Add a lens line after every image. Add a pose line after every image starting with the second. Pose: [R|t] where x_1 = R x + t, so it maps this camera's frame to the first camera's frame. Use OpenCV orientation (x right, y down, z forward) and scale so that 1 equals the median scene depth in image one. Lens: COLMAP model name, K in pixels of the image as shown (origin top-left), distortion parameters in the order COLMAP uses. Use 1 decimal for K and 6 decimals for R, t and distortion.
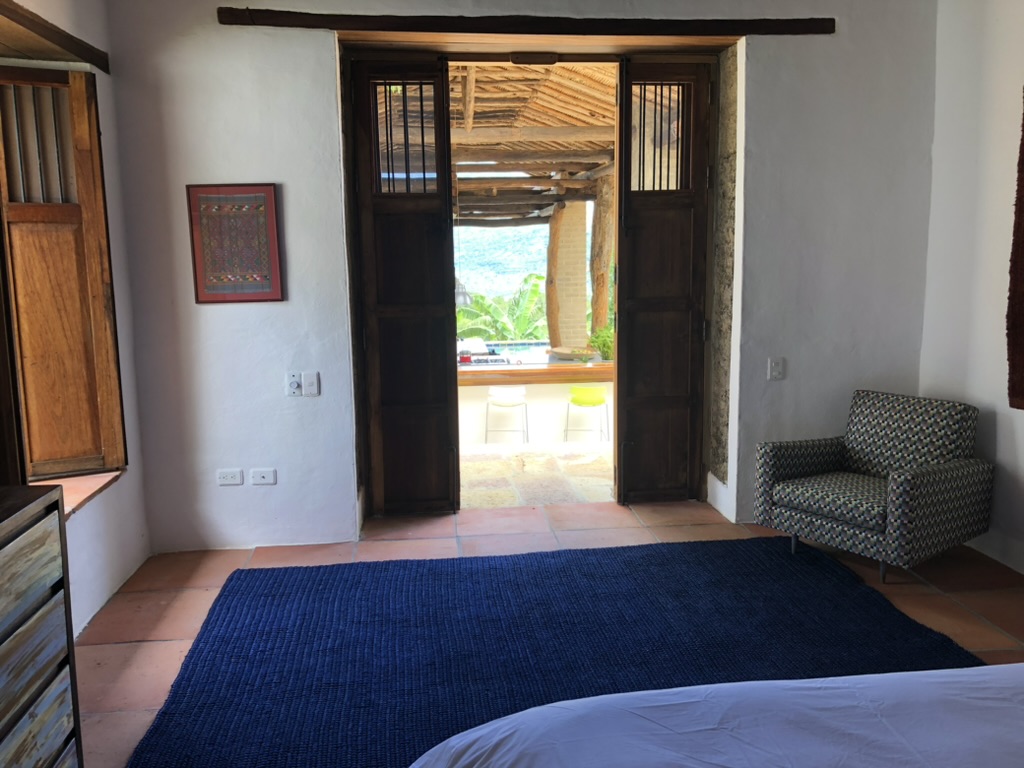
lens RADIAL K [[835.3, 0, 511.9], [0, 835.3, 379.7], [0, 0, 1]] dist [0.054638, -0.063070]
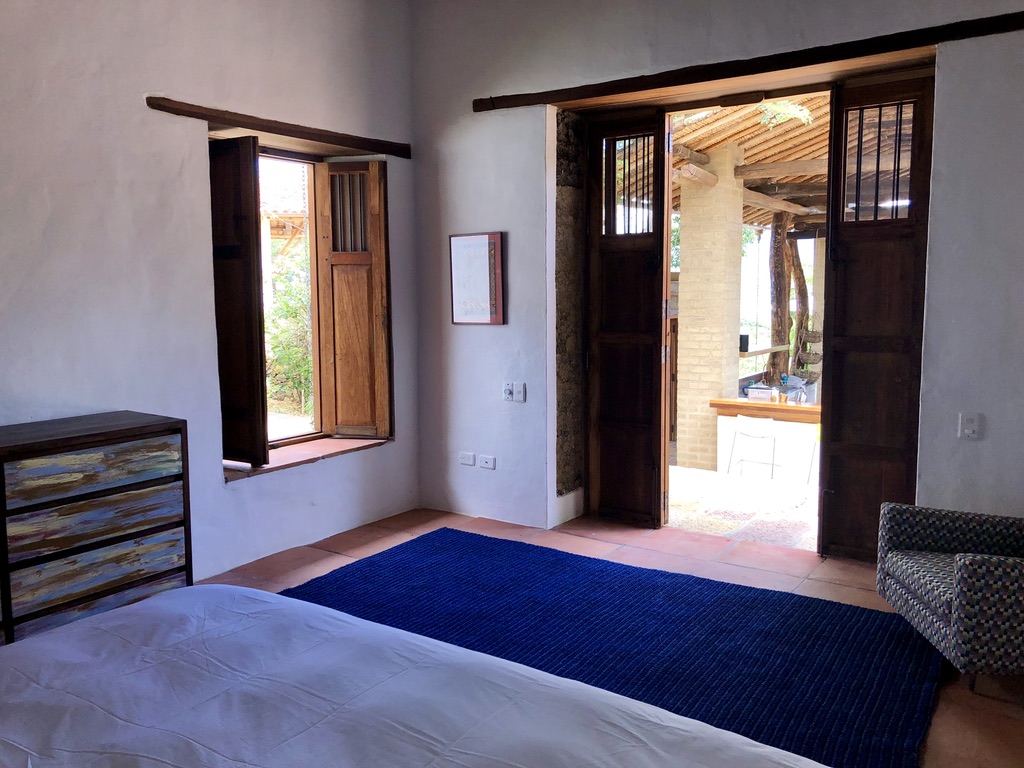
lens RADIAL K [[835.3, 0, 510.9], [0, 835.3, 383.3], [0, 0, 1]] dist [0.054638, -0.063070]
pose [[0.760037, 0.082939, -0.644565, 0.525680], [-0.103932, 0.994570, 0.005424, -0.013076], [0.641515, 0.062868, 0.764530, 0.056390]]
